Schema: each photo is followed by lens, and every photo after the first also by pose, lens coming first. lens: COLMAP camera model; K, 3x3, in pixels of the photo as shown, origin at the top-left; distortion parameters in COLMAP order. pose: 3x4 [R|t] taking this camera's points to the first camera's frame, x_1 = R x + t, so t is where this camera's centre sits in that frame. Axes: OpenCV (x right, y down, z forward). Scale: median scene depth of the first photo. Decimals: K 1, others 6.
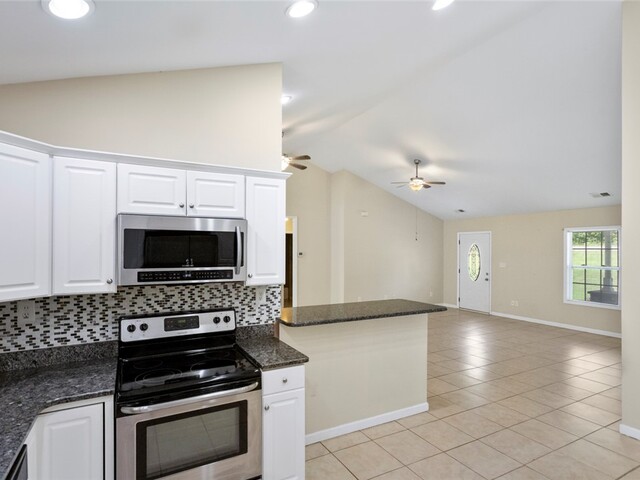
lens RADIAL K [[351.3, 0, 316.6], [0, 351.3, 252.3], [0, 0, 1]] dist [0.011162, -0.002361]
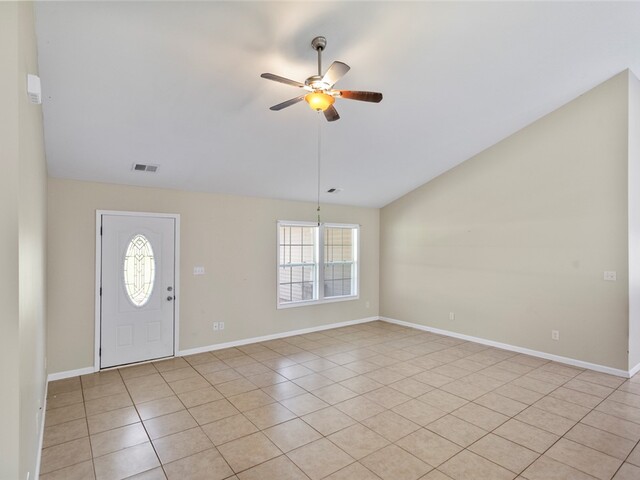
lens RADIAL K [[351.3, 0, 323.5], [0, 351.3, 243.5], [0, 0, 1]] dist [0.011162, -0.002361]
pose [[-0.136280, -0.000166, 0.990670, -0.393231], [0.010594, 0.999943, 0.001625, -0.035280], [-0.990614, 0.010717, -0.136270, 2.765198]]
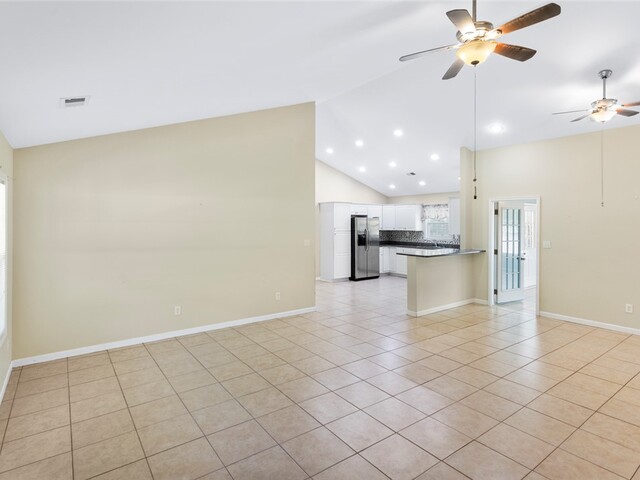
lens RADIAL K [[351.3, 0, 316.5], [0, 351.3, 234.1], [0, 0, 1]] dist [0.011162, -0.002361]
pose [[-0.992705, 0.000450, -0.120567, 1.261919], [-0.005173, 0.998913, 0.046319, -0.037807], [0.120456, 0.046604, -0.991624, 3.510216]]
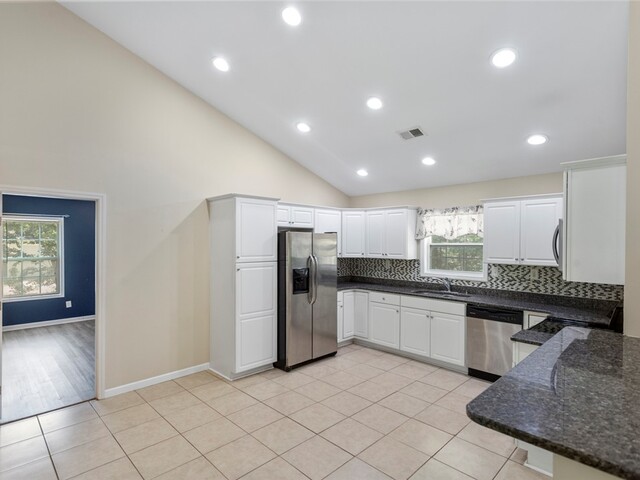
lens RADIAL K [[351.3, 0, 314.4], [0, 351.3, 245.3], [0, 0, 1]] dist [0.011162, -0.002361]
pose [[-0.963279, -0.007903, -0.268386, 0.756186], [-0.014145, 0.999672, 0.021334, -0.014886], [0.268129, 0.024347, -0.963075, 1.618614]]
